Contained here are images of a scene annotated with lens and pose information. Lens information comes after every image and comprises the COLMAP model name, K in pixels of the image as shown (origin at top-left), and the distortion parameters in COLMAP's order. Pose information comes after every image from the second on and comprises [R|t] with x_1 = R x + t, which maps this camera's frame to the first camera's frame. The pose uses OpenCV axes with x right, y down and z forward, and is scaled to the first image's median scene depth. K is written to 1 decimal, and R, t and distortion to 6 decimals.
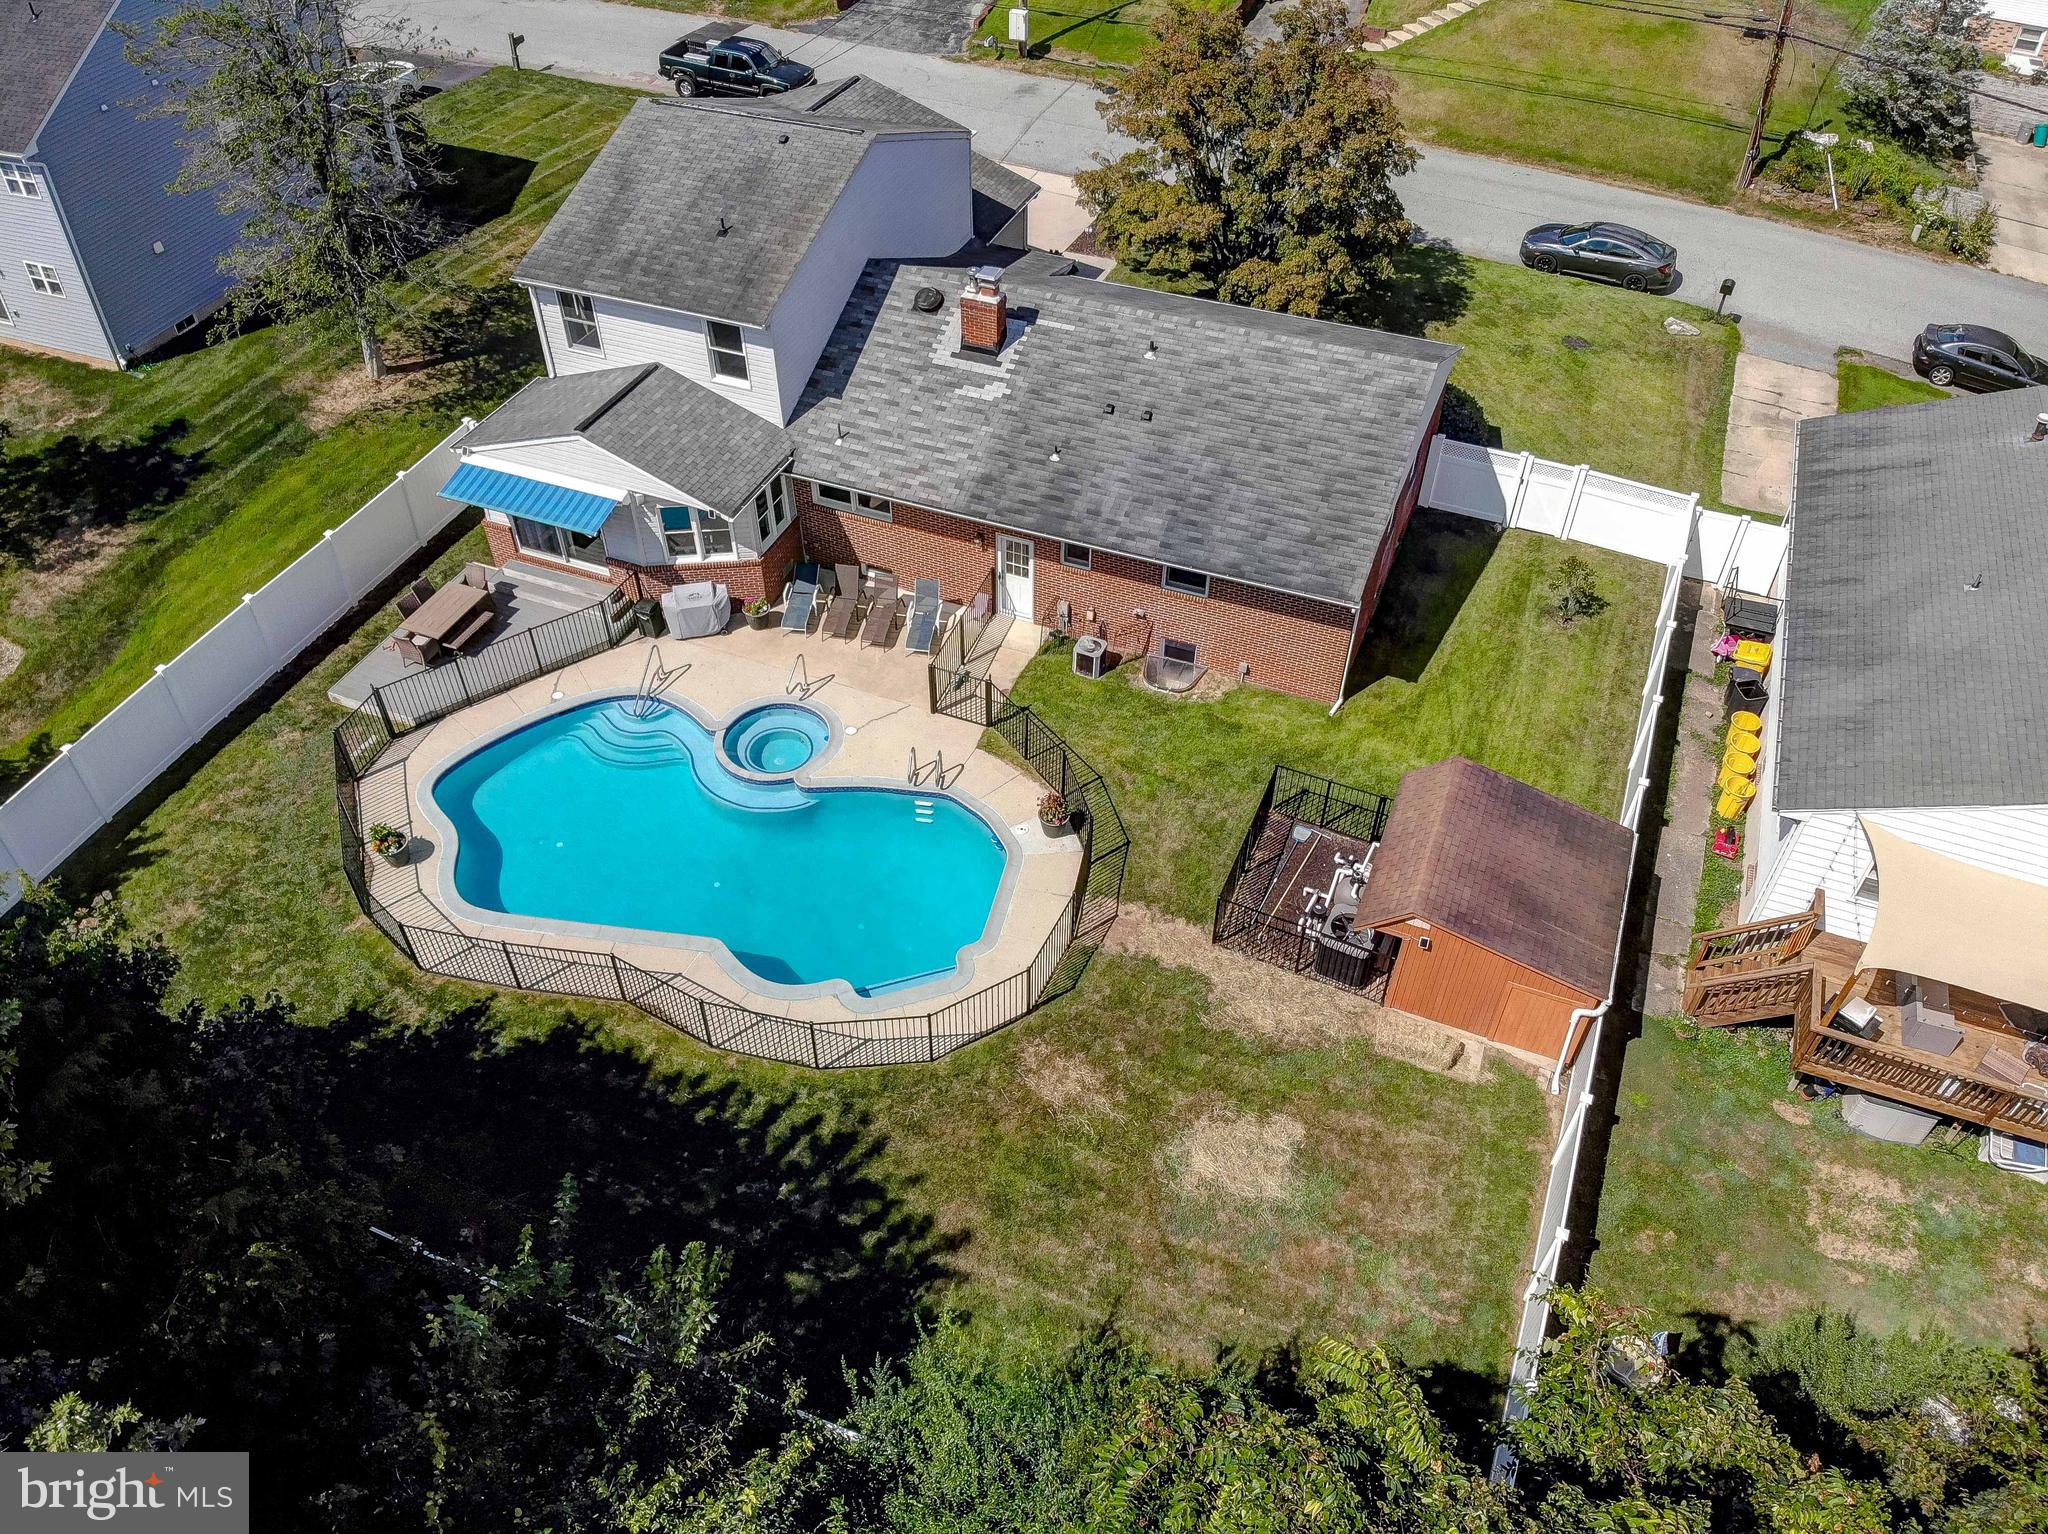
lens RADIAL K [[1508.0, 0, 1024.6], [0, 1508.0, 773.2], [0, 0, 1]] dist [0.044718, -0.152029]
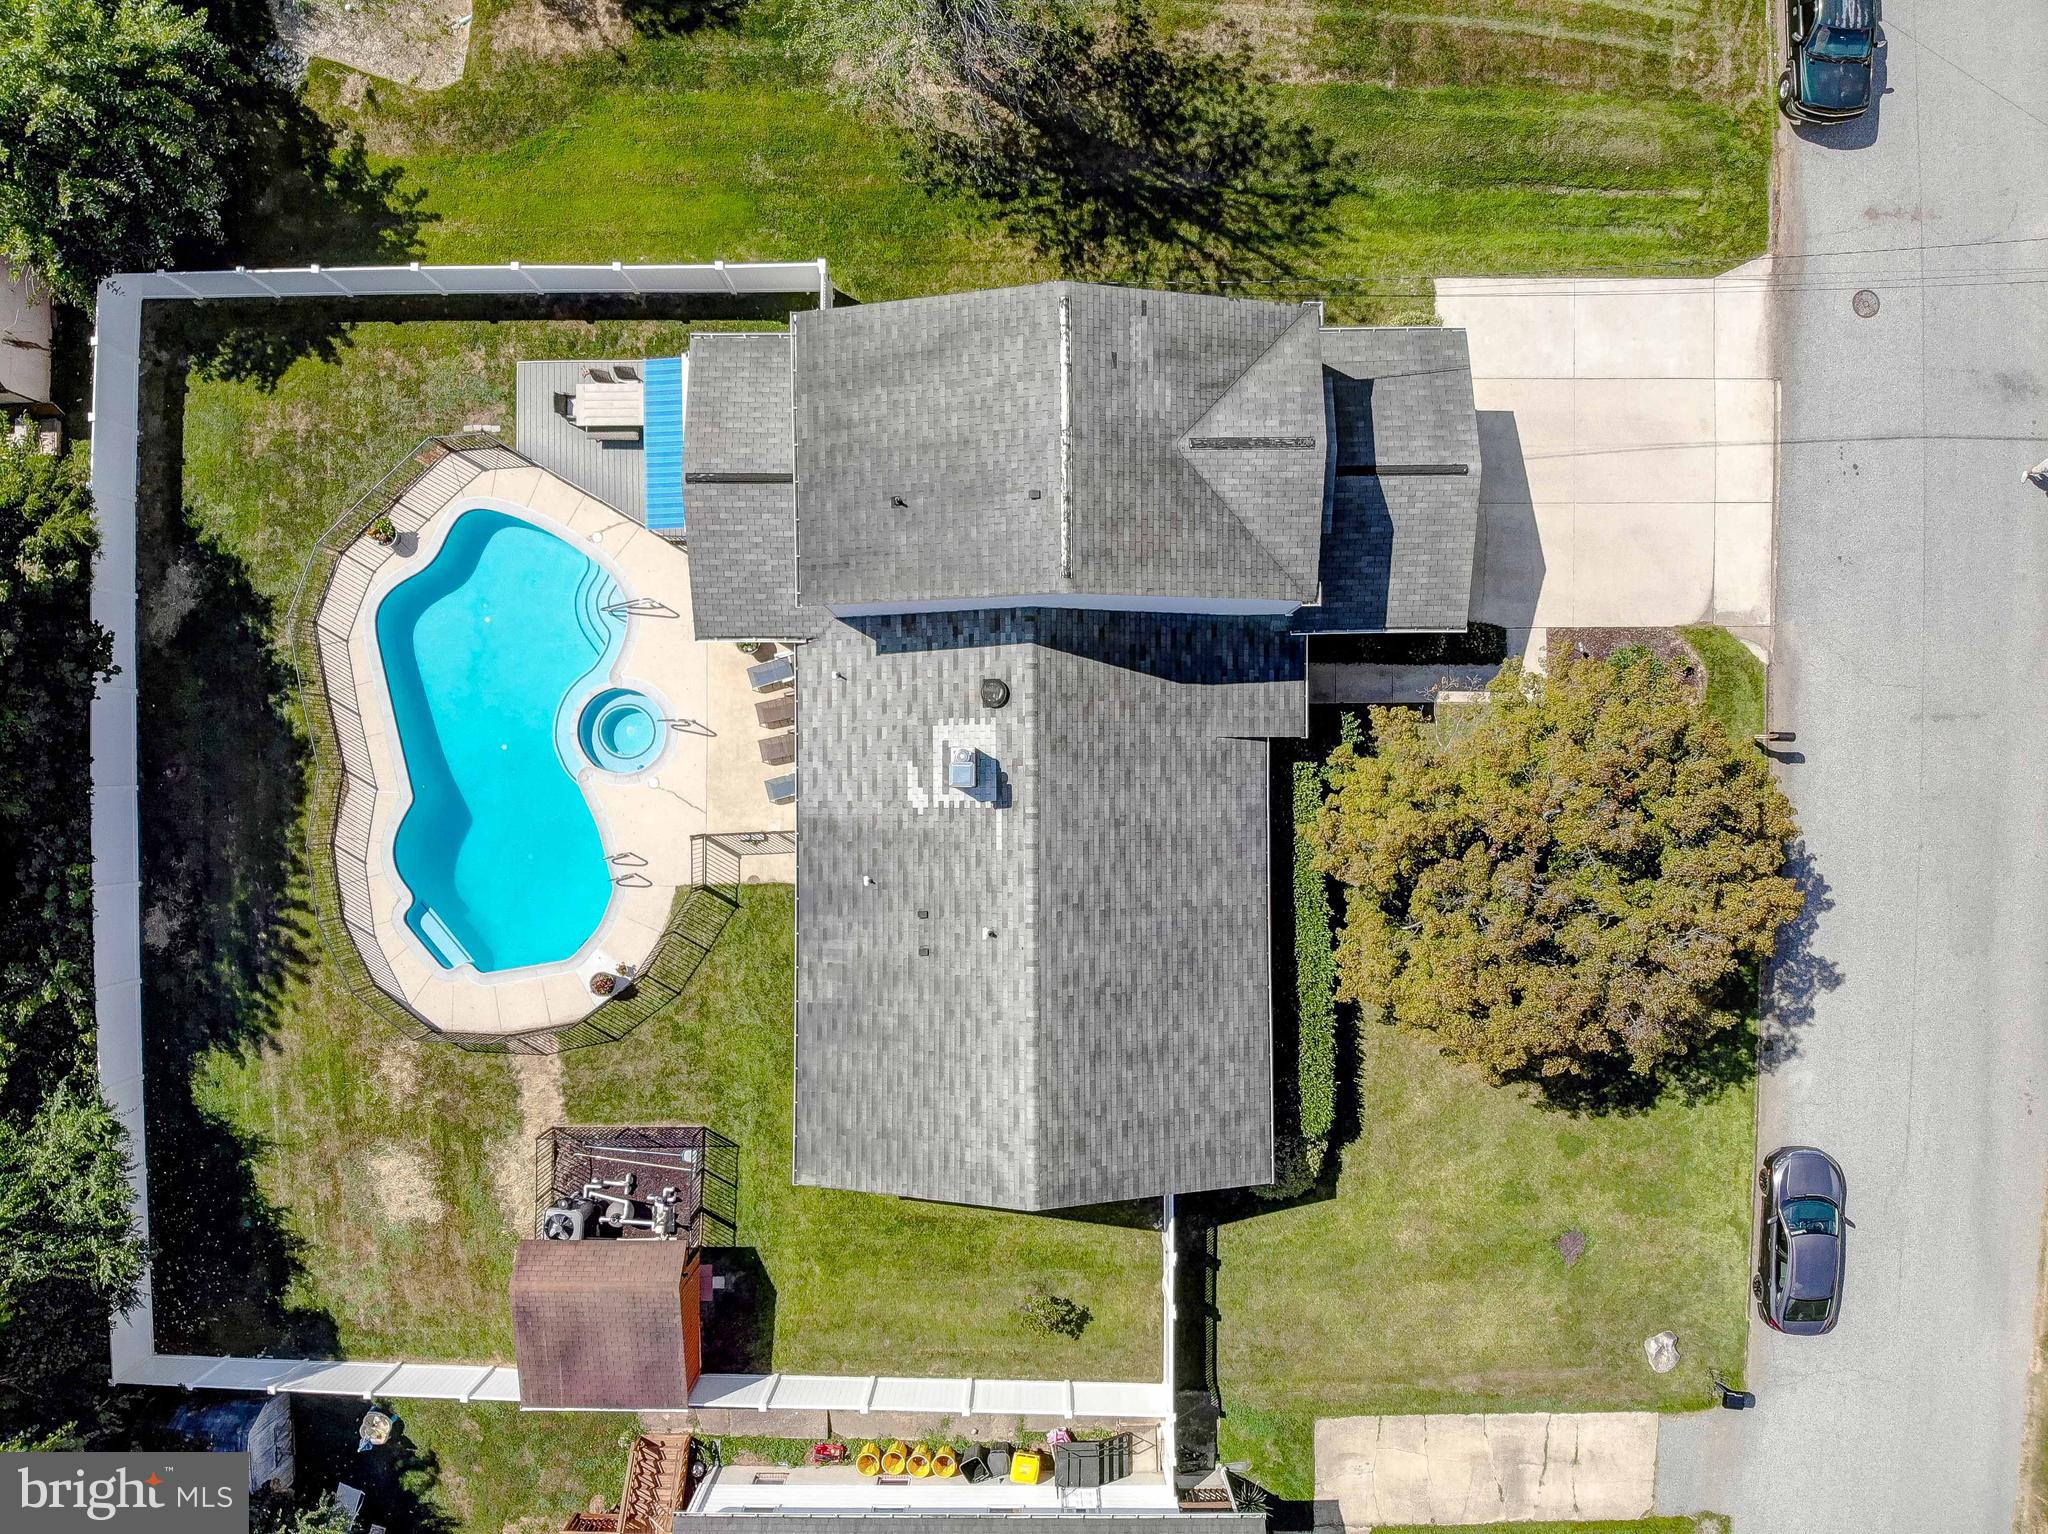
lens RADIAL K [[1643.5, 0, 1009.6], [0, 1643.5, 783.6], [0, 0, 1]] dist [0.025000, -0.128777]
pose [[0.377637, 0.925931, -0.006405, 0.001617], [-0.632173, 0.262871, 0.728874, -1.132661], [0.676570, -0.271201, 0.684618, 0.276775]]
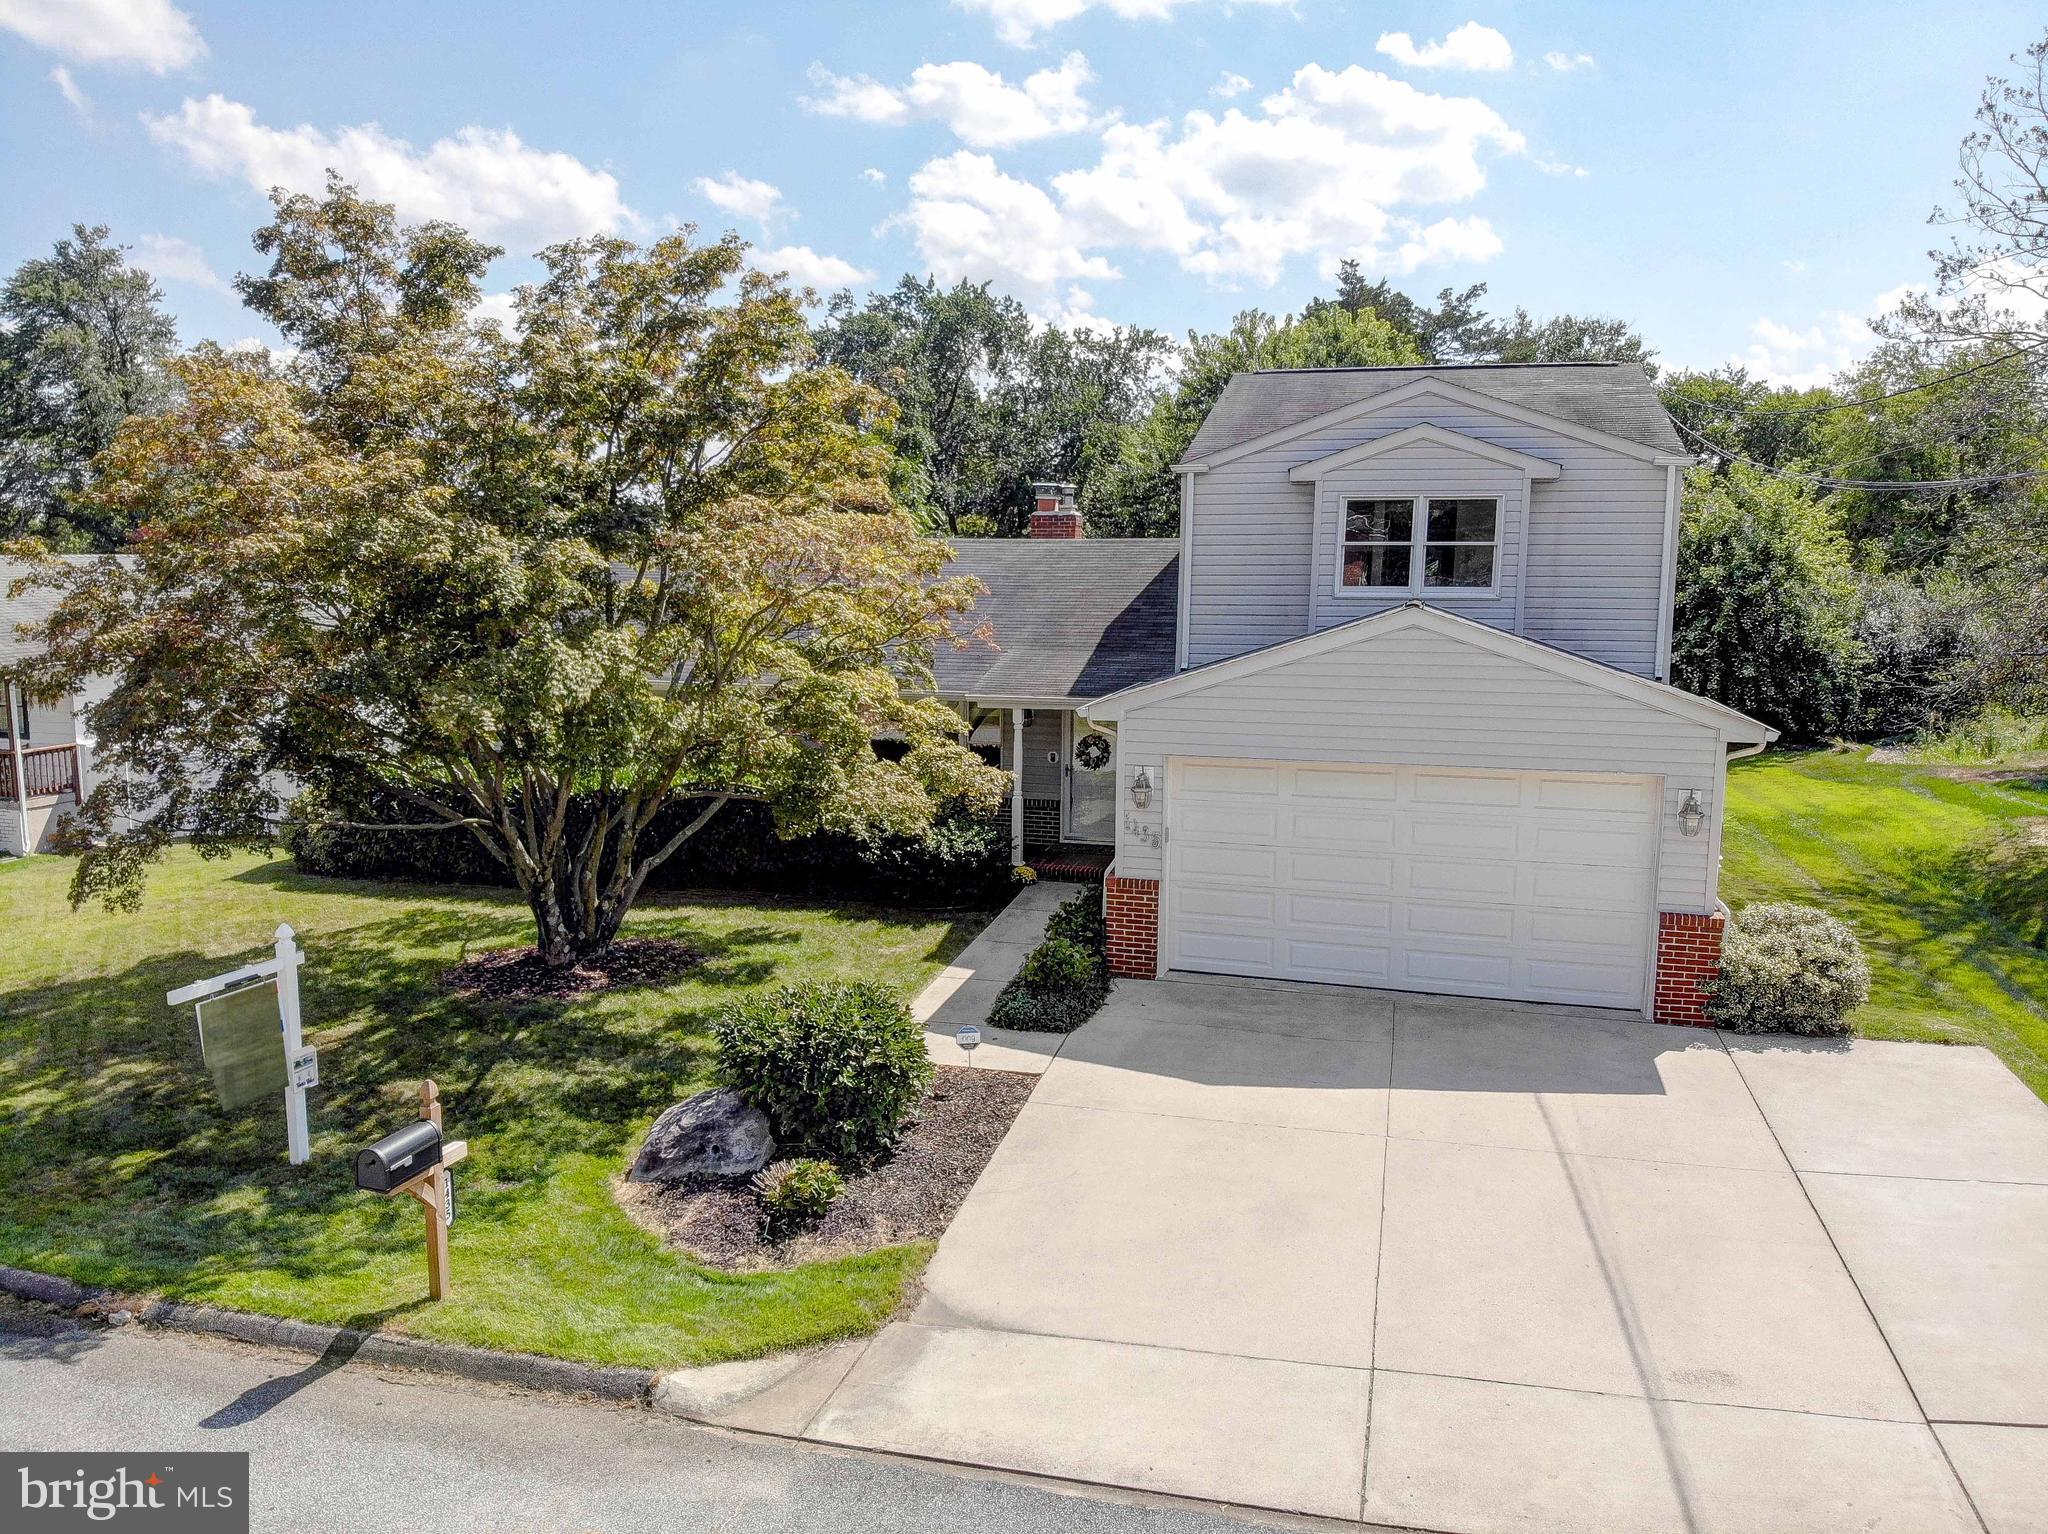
lens RADIAL K [[1508.0, 0, 1018.7], [0, 1508.0, 795.1], [0, 0, 1]] dist [0.044718, -0.152029]
pose [[-0.992830, 0.008712, -0.119220, 0.095648], [-0.088976, 0.612173, 0.785702, -0.888073], [0.079829, 0.790676, -0.607009, 1.647449]]
